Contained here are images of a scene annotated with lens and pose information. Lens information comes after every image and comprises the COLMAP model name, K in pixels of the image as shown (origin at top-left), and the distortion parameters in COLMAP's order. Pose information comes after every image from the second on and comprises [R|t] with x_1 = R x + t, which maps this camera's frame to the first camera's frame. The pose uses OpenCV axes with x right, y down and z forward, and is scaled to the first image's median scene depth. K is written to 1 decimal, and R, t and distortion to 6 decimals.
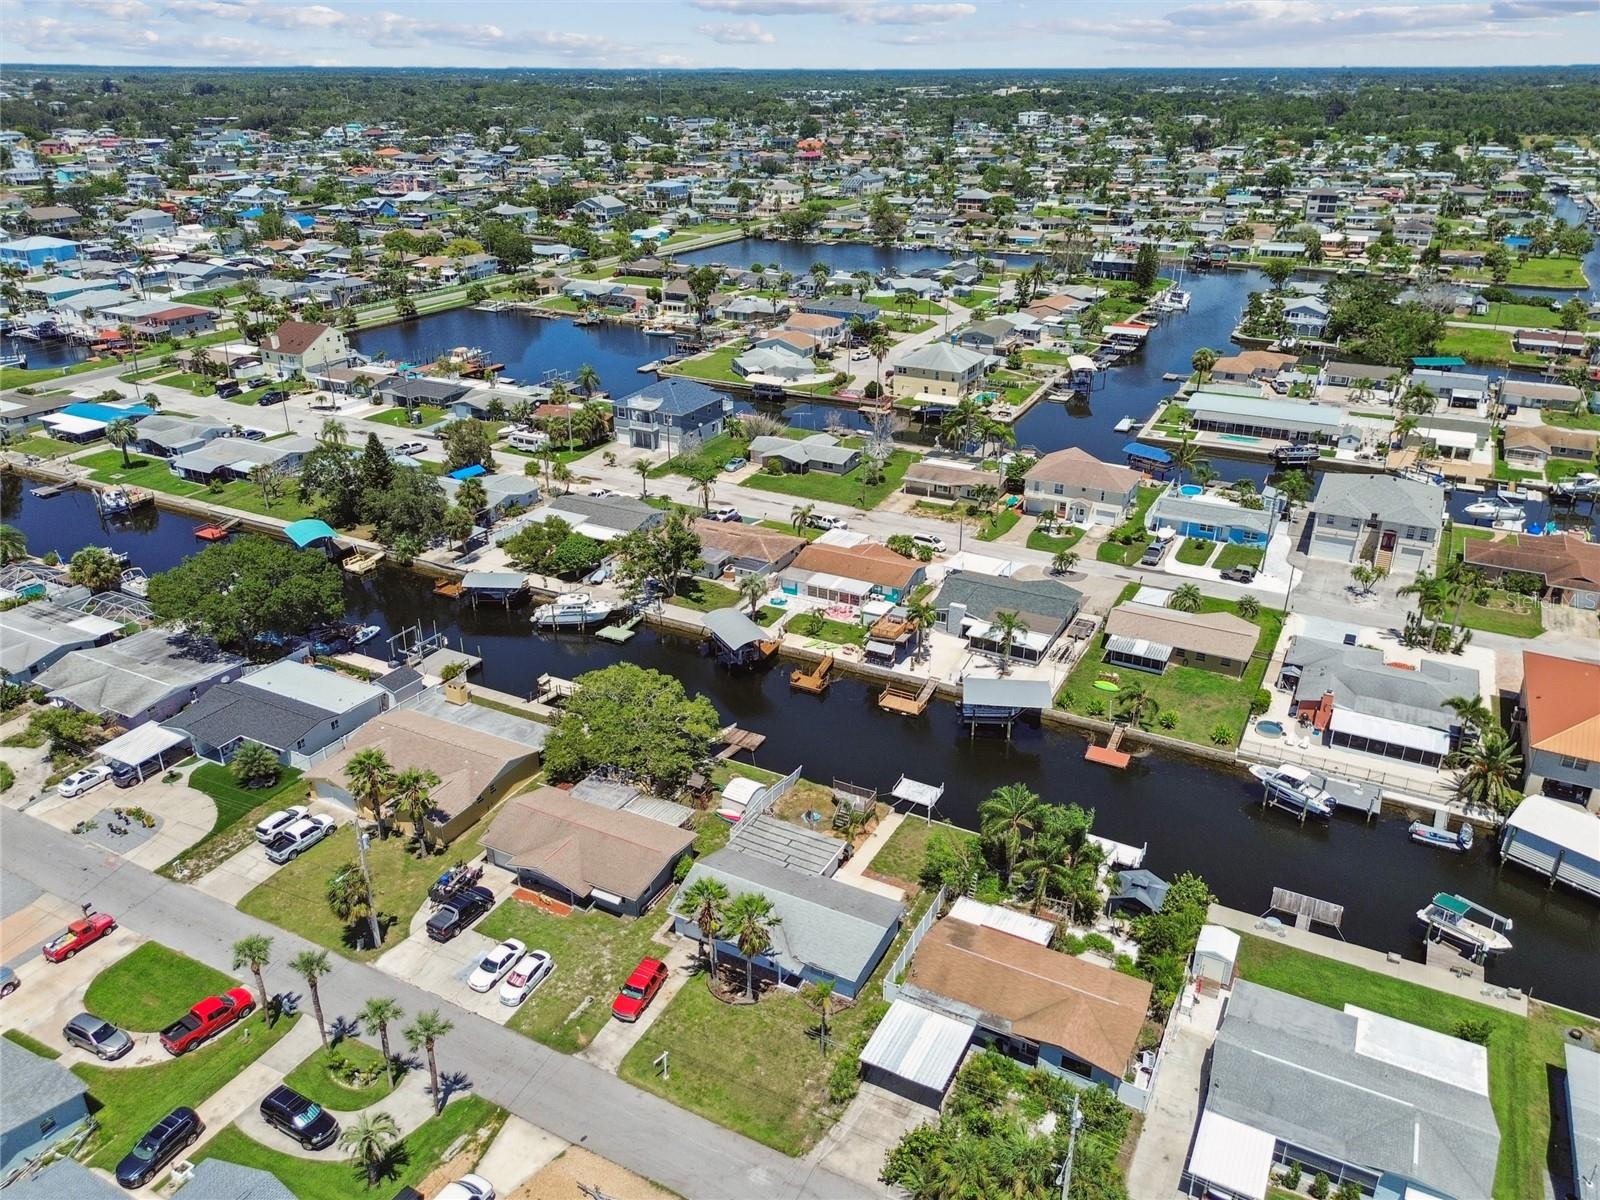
lens RADIAL K [[1138.3, 0, 805.0], [0, 1138.3, 615.6], [0, 0, 1]] dist [0.066261, -0.072281]
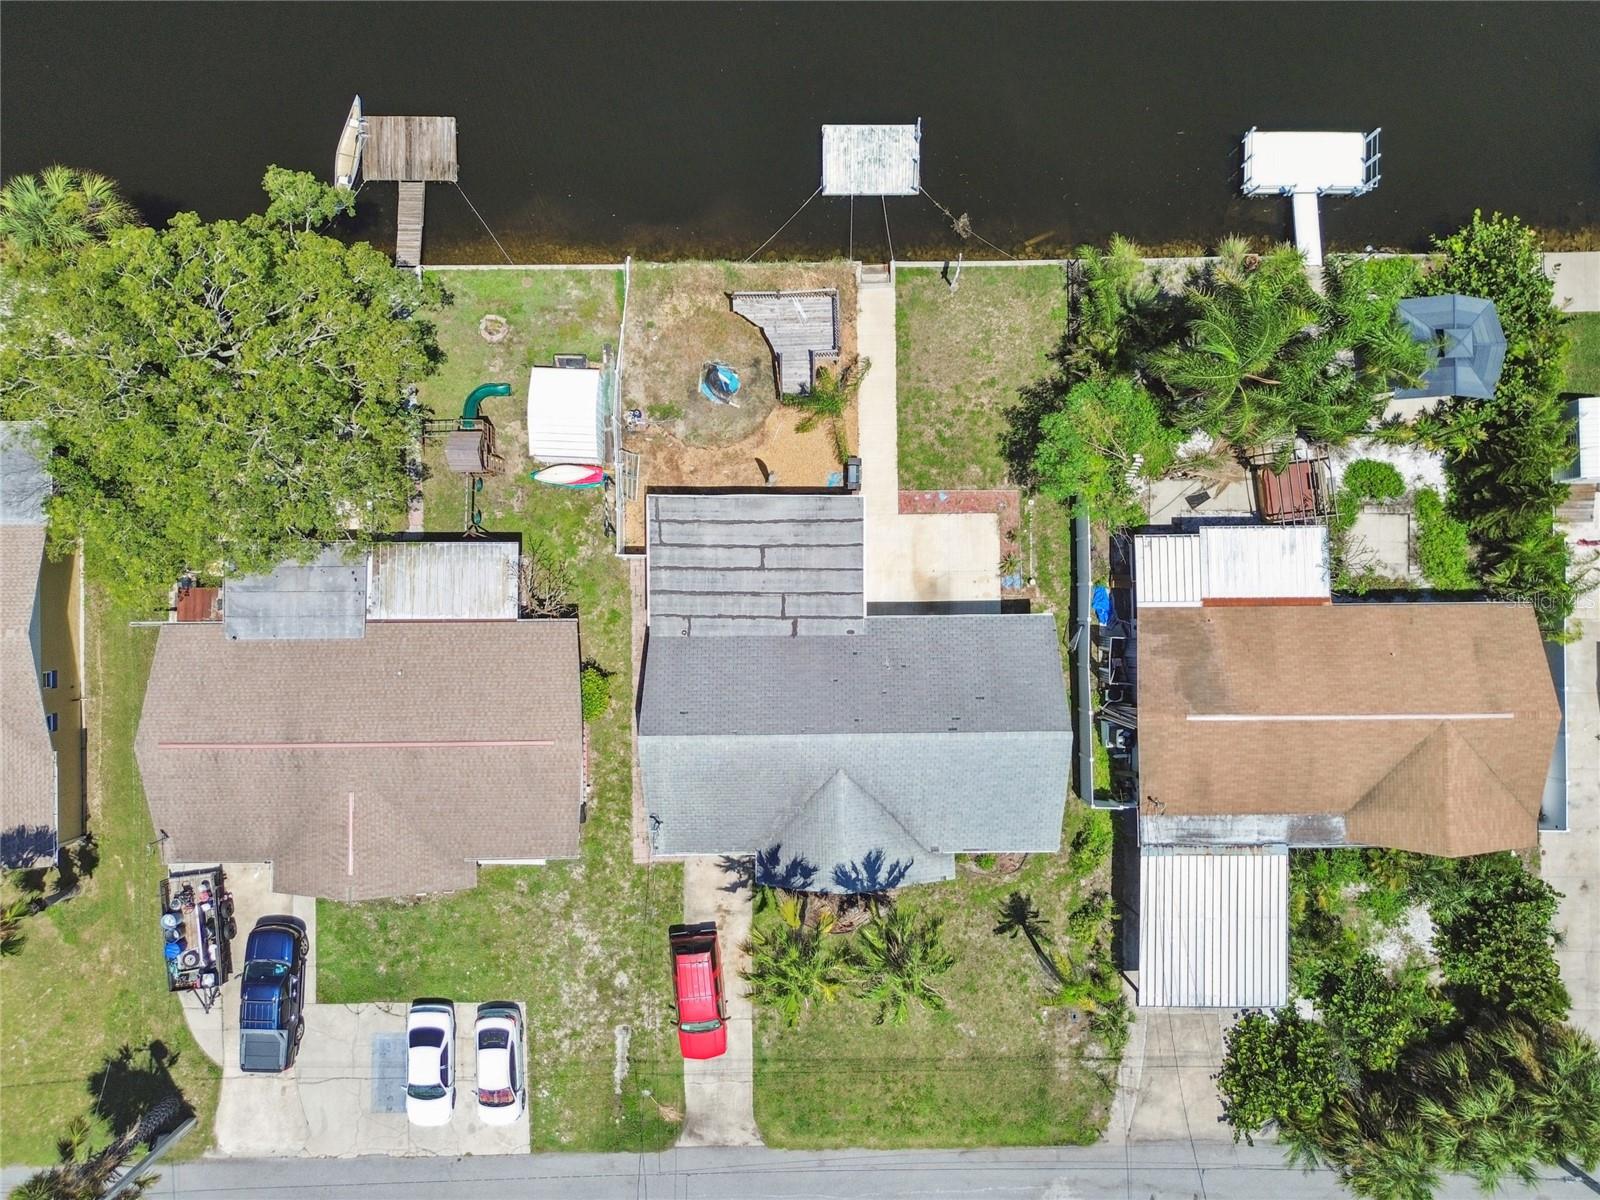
lens RADIAL K [[1149.1, 0, 805.4], [0, 1149.1, 604.7], [0, 0, 1]] dist [0.068207, -0.076475]
pose [[0.883069, -0.469191, 0.006983, -0.006718], [0.195354, 0.381126, 0.903648, -0.146779], [-0.426645, -0.796619, 0.428219, 0.515296]]
